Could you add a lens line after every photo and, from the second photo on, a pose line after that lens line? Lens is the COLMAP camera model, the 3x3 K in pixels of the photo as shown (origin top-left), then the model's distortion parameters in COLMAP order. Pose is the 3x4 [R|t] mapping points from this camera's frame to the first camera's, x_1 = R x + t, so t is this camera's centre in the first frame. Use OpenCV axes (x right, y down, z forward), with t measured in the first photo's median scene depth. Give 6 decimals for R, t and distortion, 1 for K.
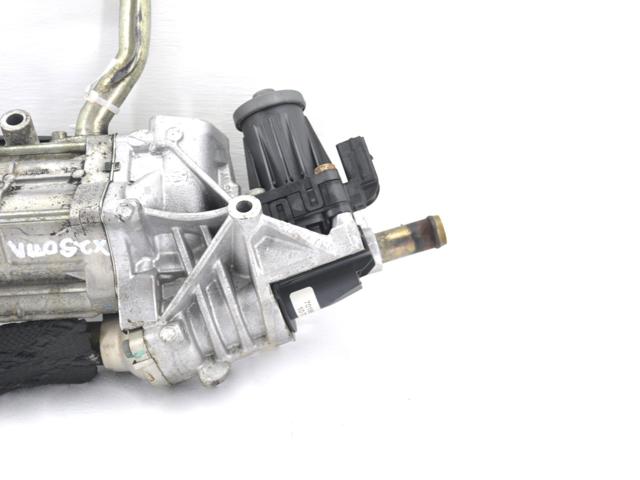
lens RADIAL K [[1008.9, 0, 320.0], [0, 1008.9, 240.0], [0, 0, 1]] dist [-0.021753, -0.005206]
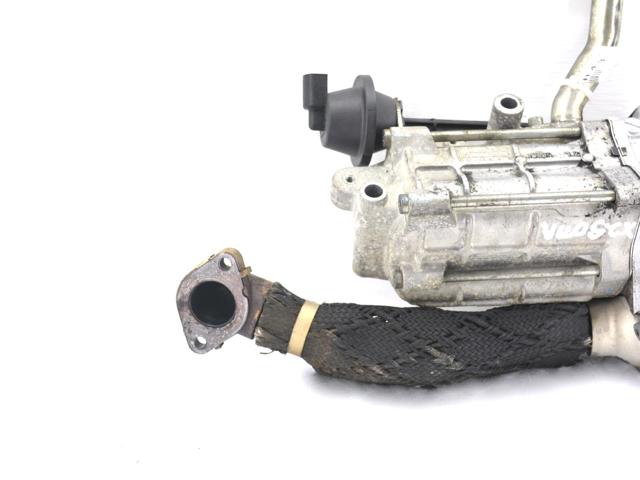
lens RADIAL K [[1008.9, 0, 320.0], [0, 1008.9, 240.0], [0, 0, 1]] dist [-0.021753, -0.005206]
pose [[0.998067, 0.013240, 0.060714, -0.570188], [-0.012111, 0.999747, -0.018933, 0.039122], [-0.060949, 0.018162, 0.997976, 0.012705]]
